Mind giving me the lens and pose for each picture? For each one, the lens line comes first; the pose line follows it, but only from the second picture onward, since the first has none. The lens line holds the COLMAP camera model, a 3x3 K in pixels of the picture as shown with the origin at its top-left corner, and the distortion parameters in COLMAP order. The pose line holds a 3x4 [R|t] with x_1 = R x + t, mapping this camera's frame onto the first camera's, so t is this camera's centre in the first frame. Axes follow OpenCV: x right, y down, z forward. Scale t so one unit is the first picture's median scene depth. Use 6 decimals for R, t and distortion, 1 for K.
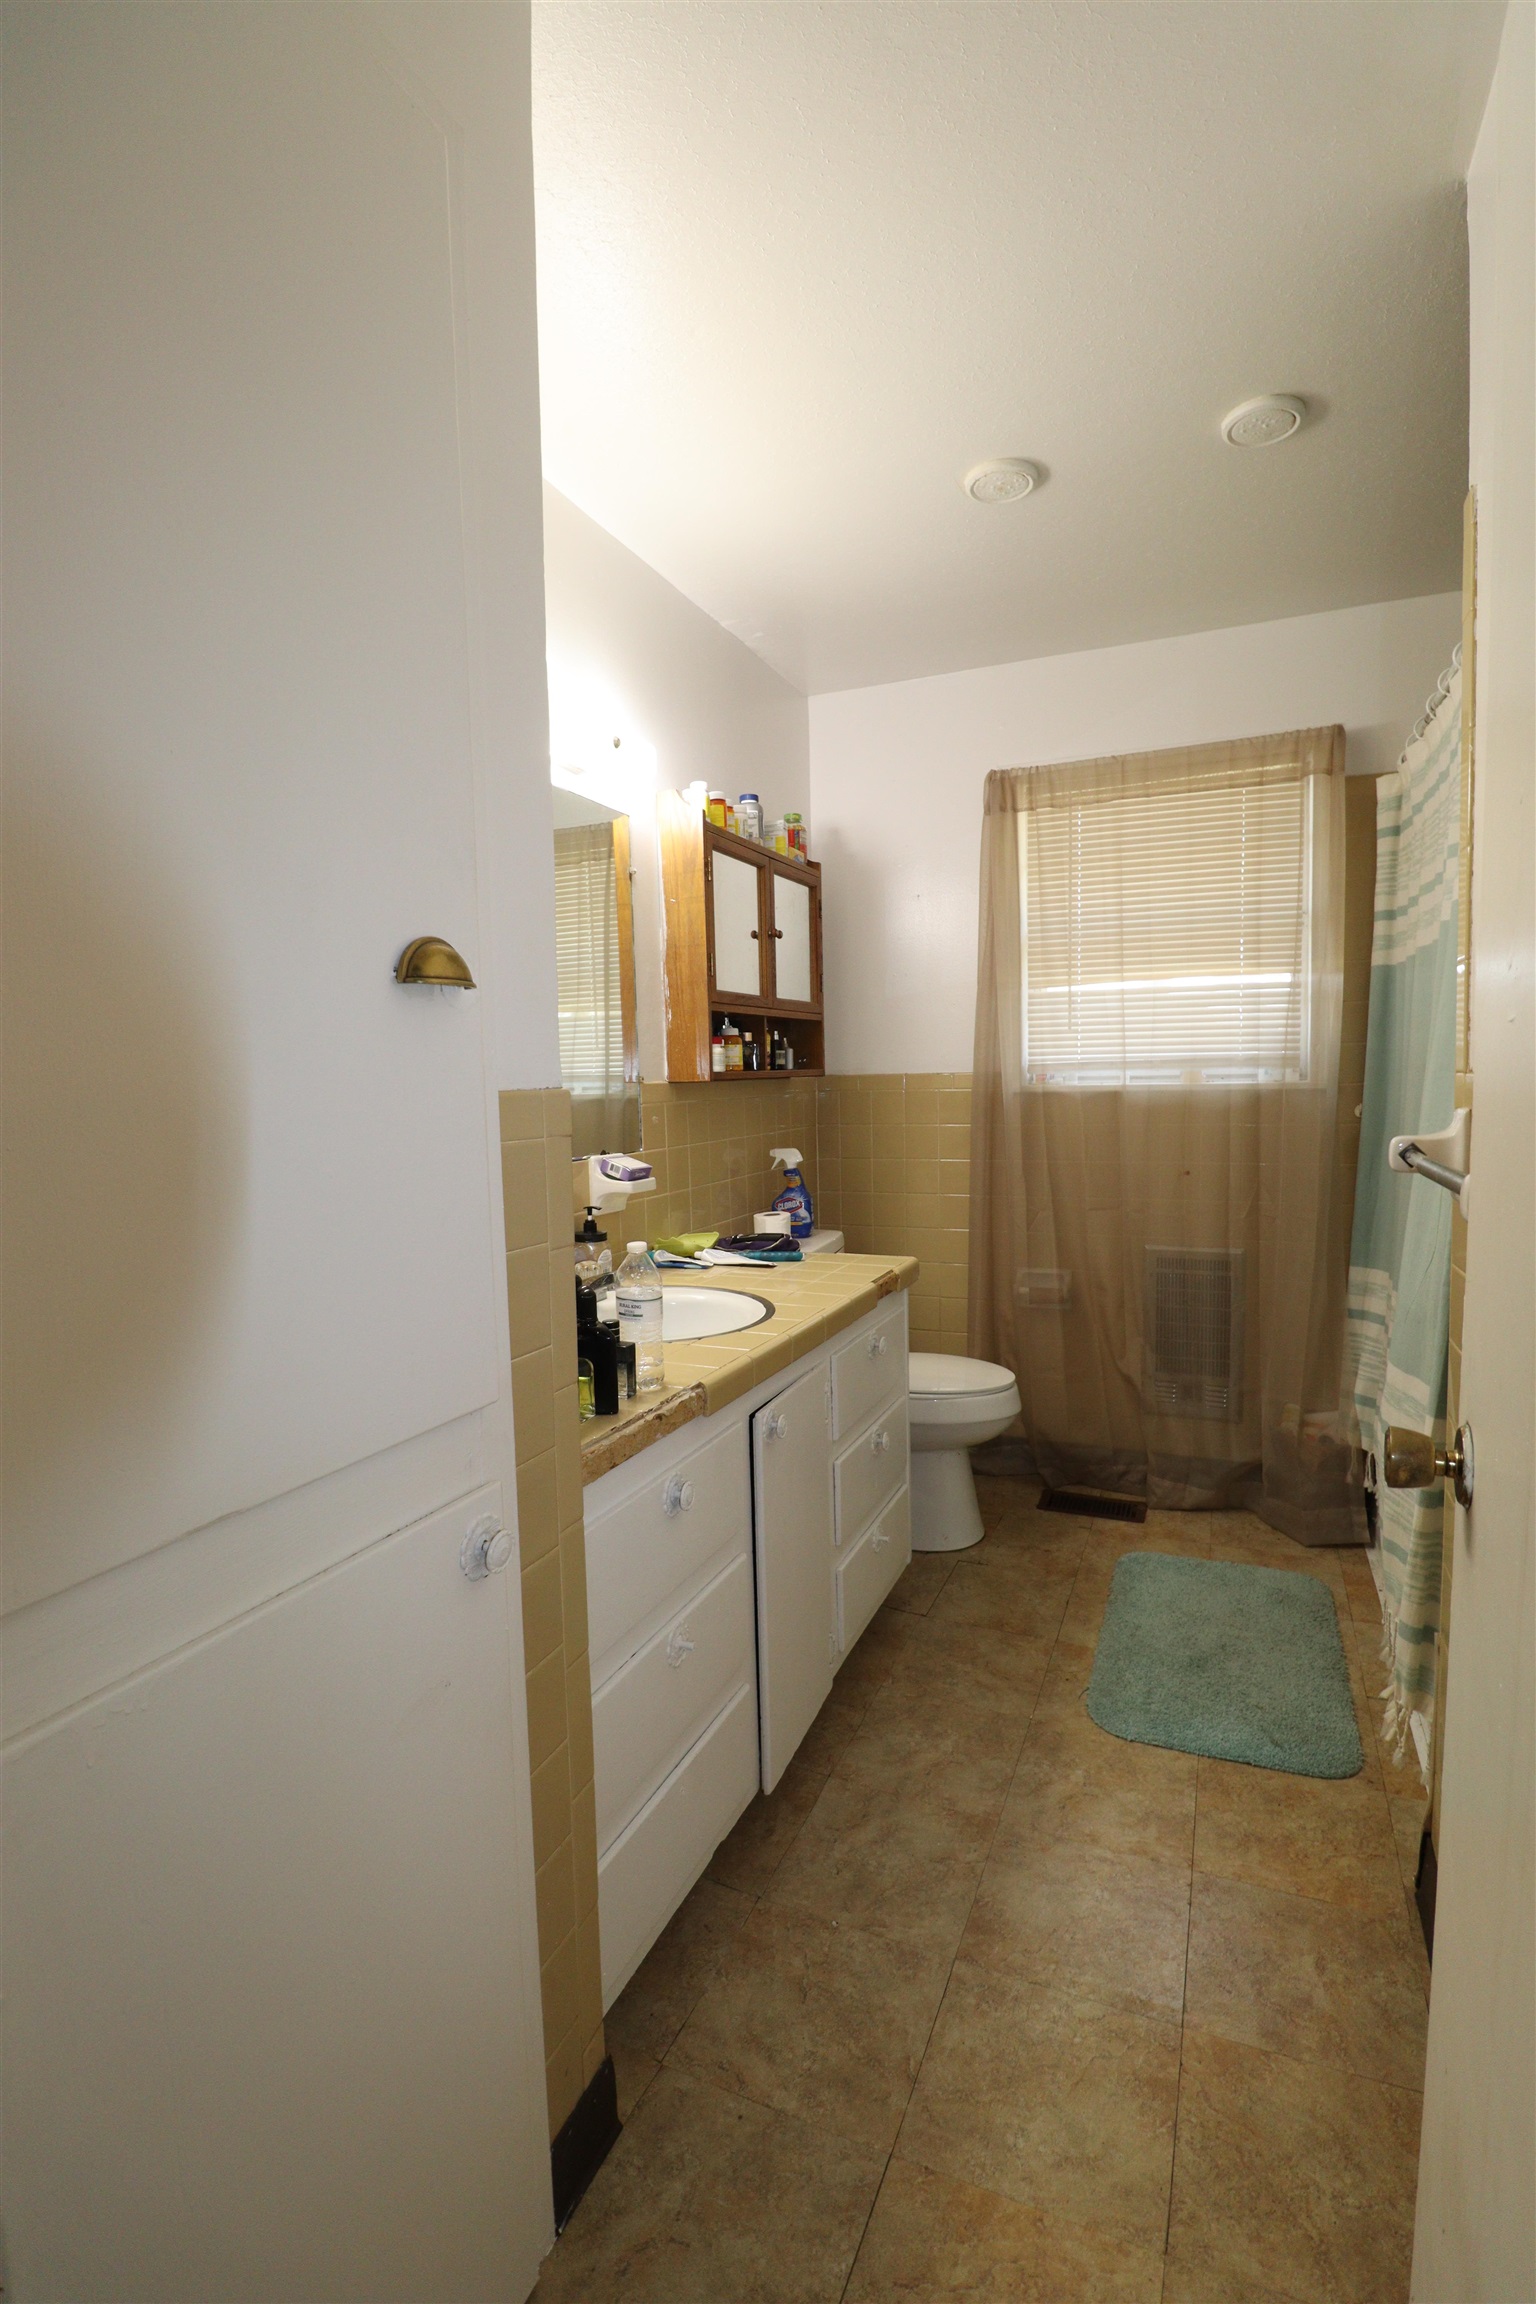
lens RADIAL K [[1068.2, 0, 790.9], [0, 1068.2, 1166.2], [0, 0, 1]] dist [-0.006748, -0.008699]
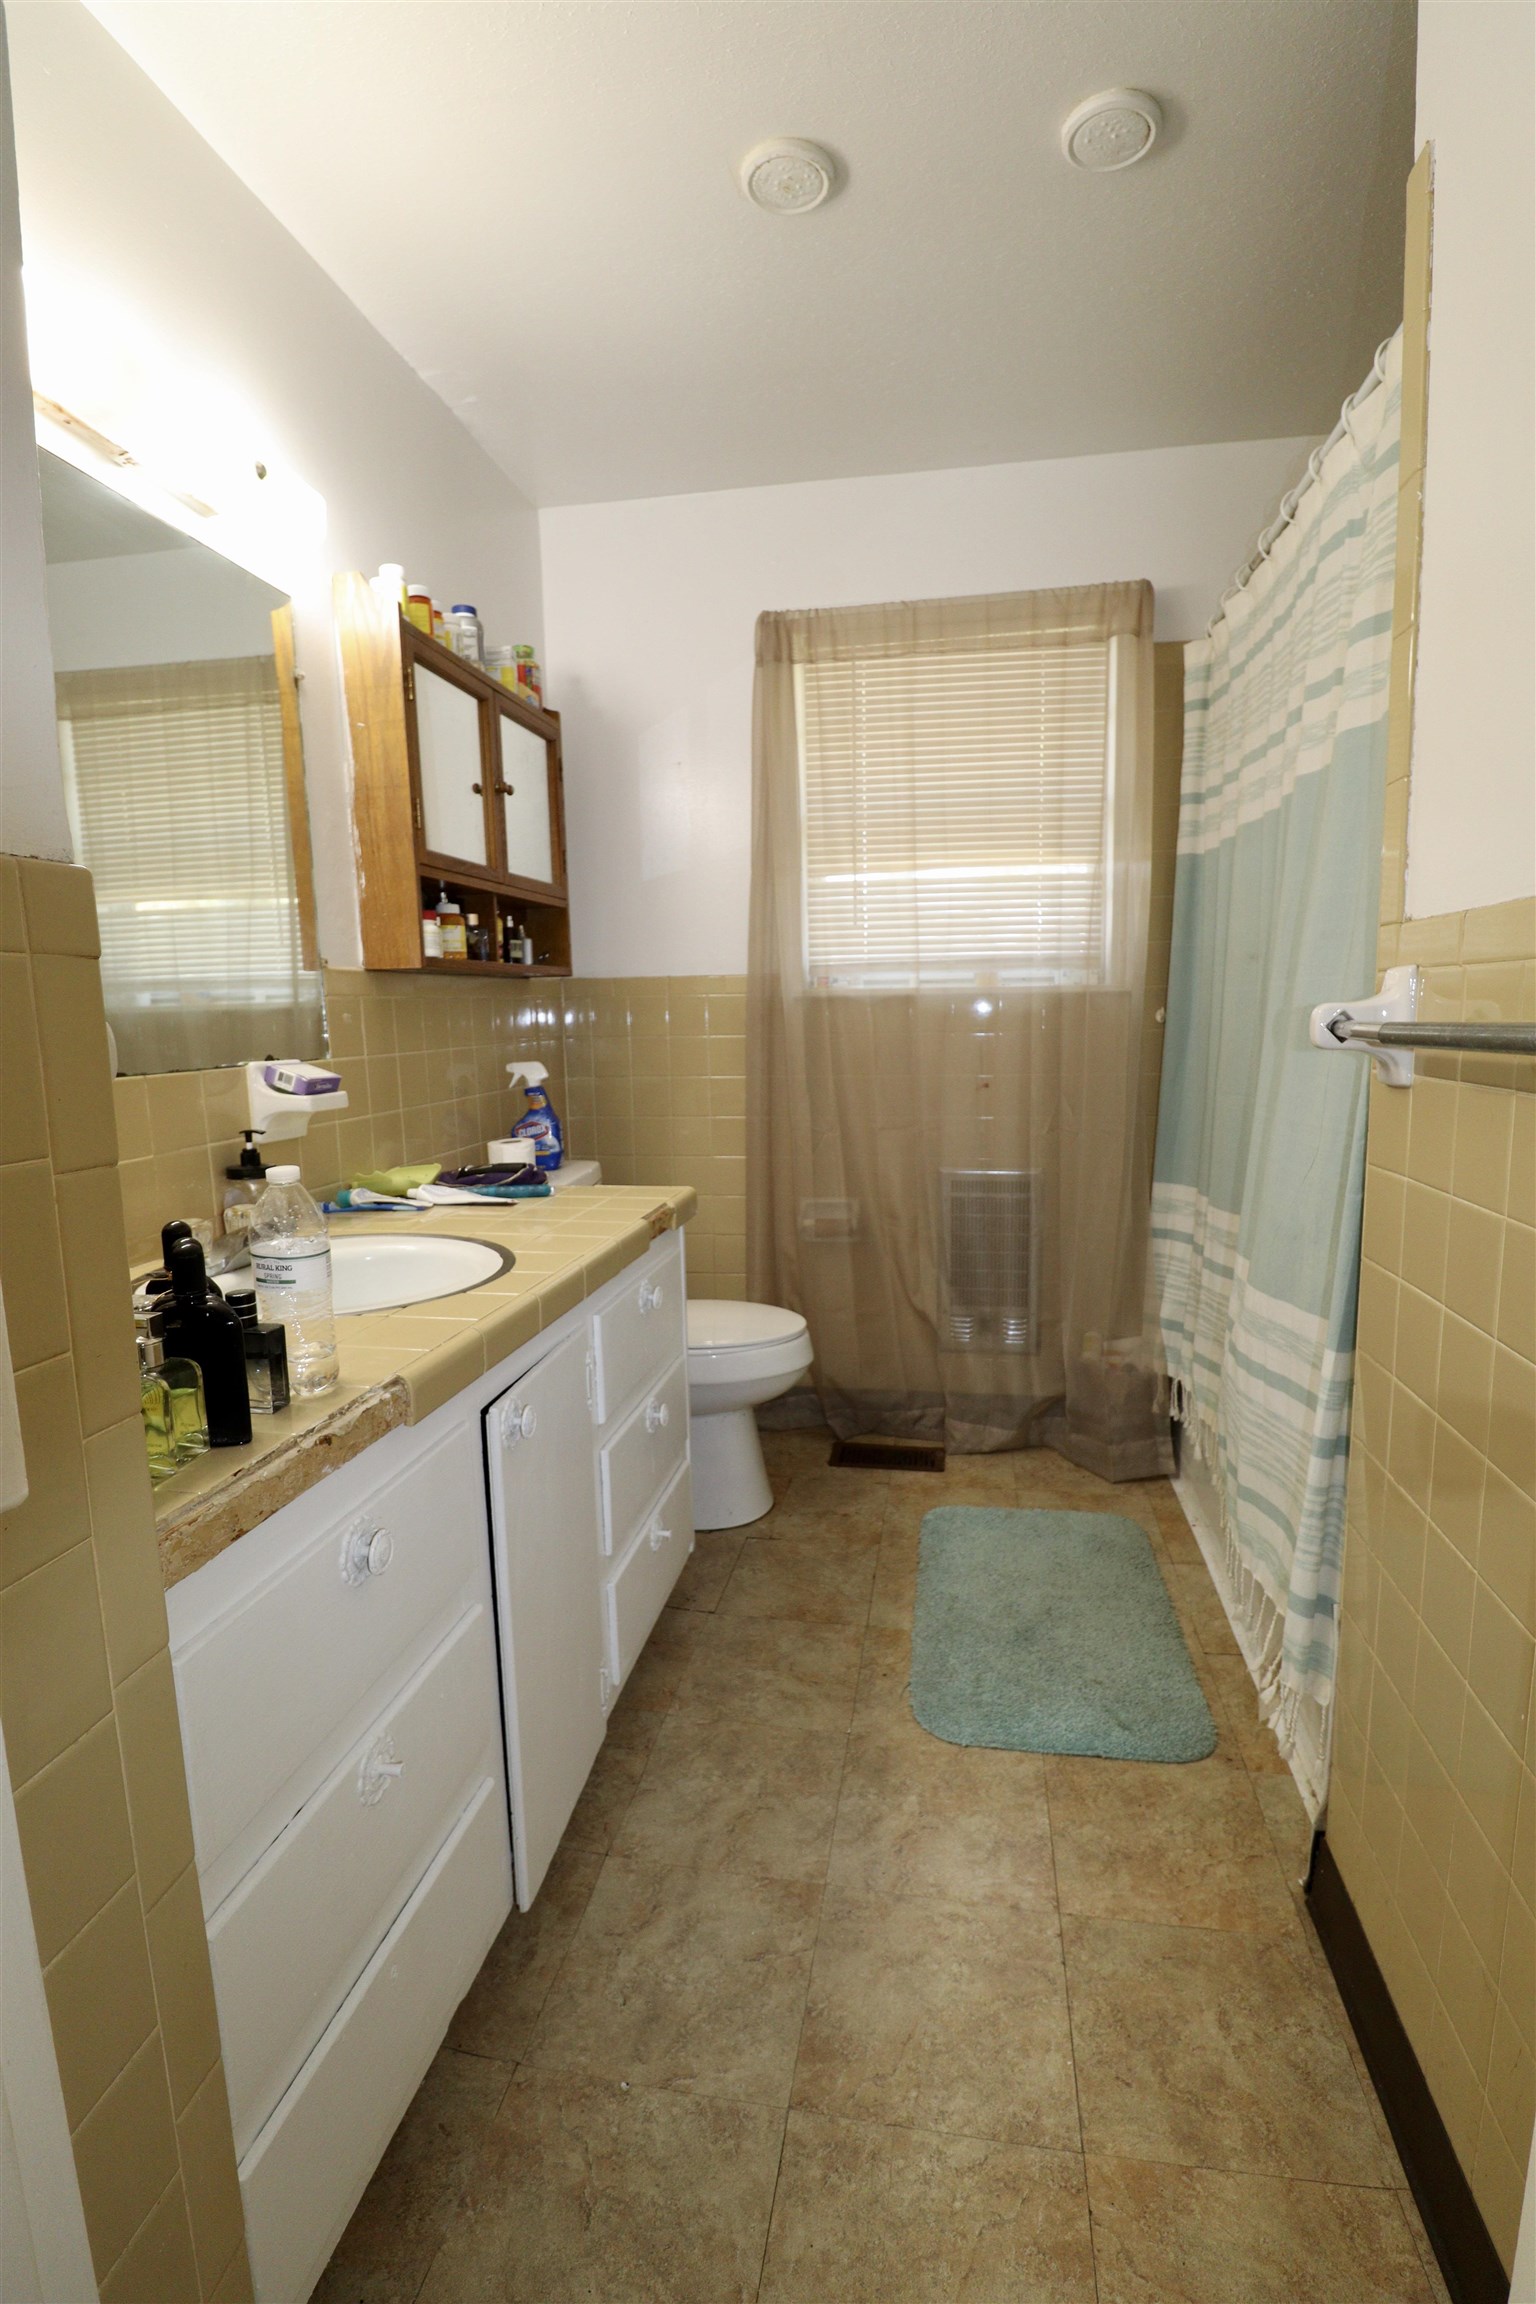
lens RADIAL K [[1068.2, 0, 787.9], [0, 1068.2, 1168.4], [0, 0, 1]] dist [-0.006748, -0.008699]
pose [[0.973317, -0.029474, 0.227566, 0.002131], [0.016278, 0.998087, 0.059651, 0.021750], [-0.228888, -0.054355, 0.971934, 0.175090]]
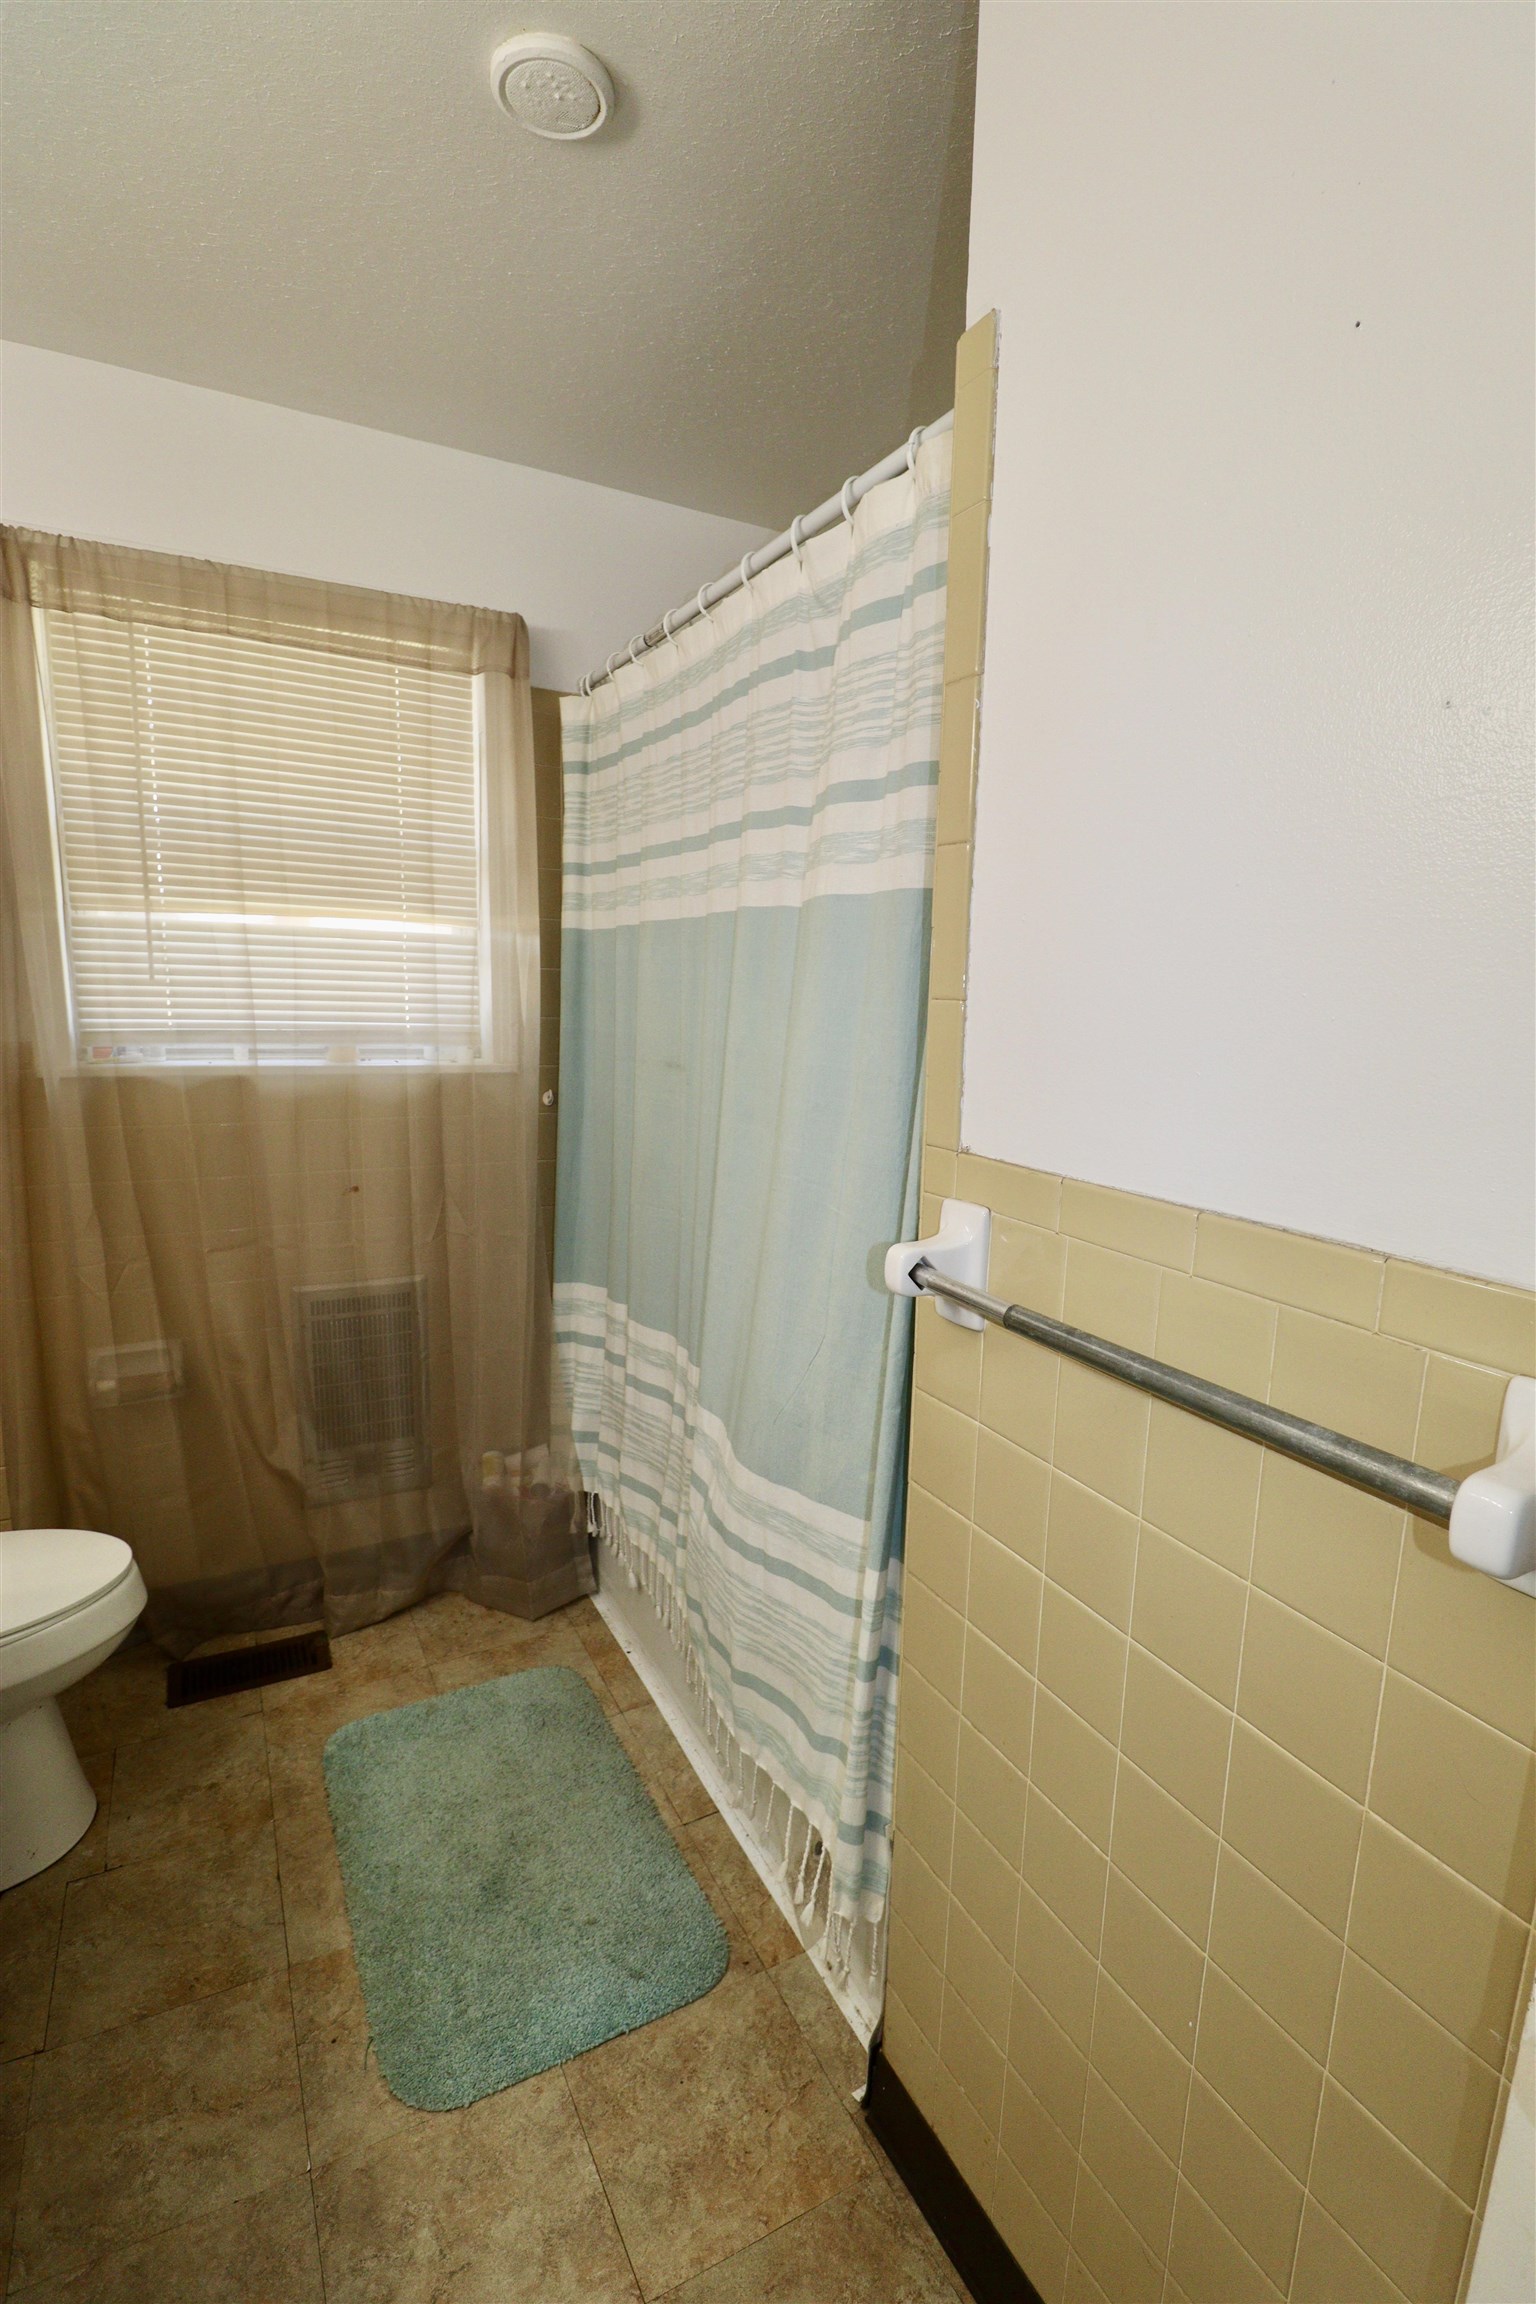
lens RADIAL K [[1068.2, 0, 793.2], [0, 1068.2, 1166.9], [0, 0, 1]] dist [-0.006748, -0.008699]
pose [[0.622276, -0.092120, 0.777358, -0.012299], [0.021370, 0.994681, 0.100767, -0.084237], [-0.782506, -0.046092, 0.620935, 0.337682]]
